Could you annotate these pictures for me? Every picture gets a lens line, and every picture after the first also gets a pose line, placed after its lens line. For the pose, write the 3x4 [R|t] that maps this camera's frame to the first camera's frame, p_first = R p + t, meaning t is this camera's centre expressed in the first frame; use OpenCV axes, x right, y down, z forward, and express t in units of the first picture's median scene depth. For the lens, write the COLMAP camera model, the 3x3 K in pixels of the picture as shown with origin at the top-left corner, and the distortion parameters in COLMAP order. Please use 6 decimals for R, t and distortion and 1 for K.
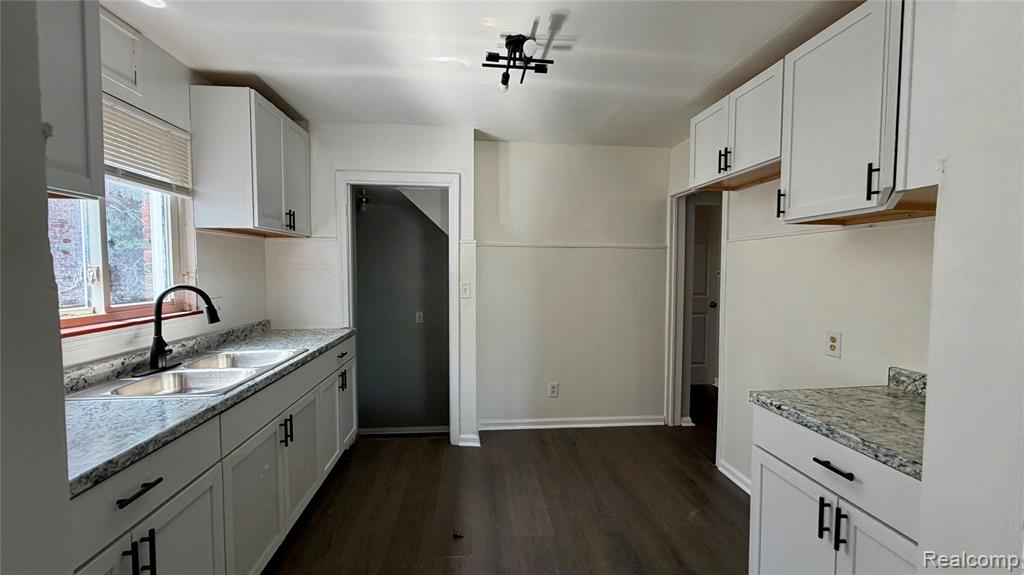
lens RADIAL K [[409.2, 0, 512.0], [0, 409.2, 287.5], [0, 0, 1]] dist [0.000614, 0.000086]
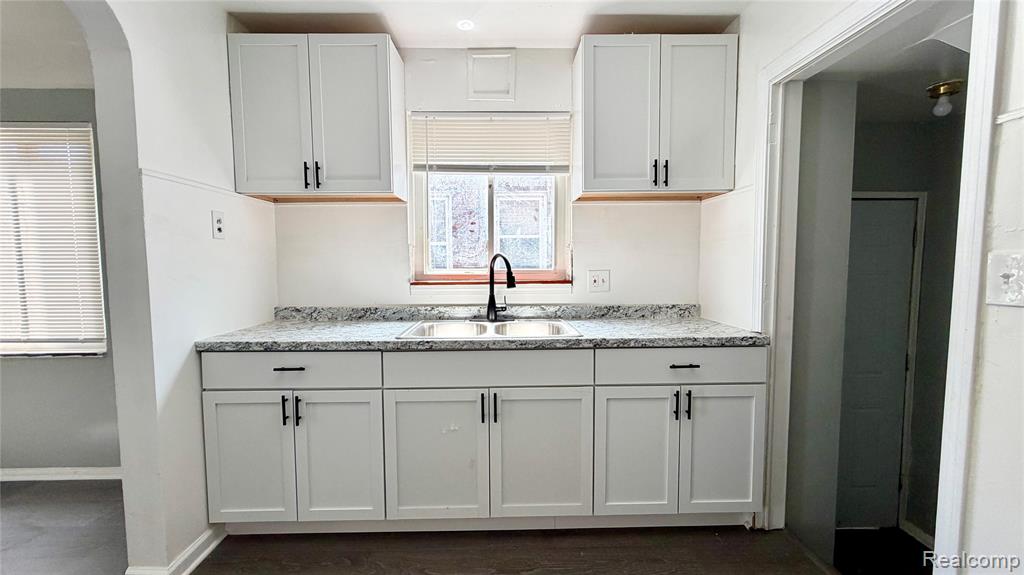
lens RADIAL K [[409.2, 0, 512.0], [0, 409.2, 287.5], [0, 0, 1]] dist [0.000614, 0.000086]
pose [[-0.084769, 0.063680, -0.994364, 0.369317], [-0.041658, 0.996857, 0.067391, 0.011842], [0.995529, 0.047136, -0.081850, 1.162199]]
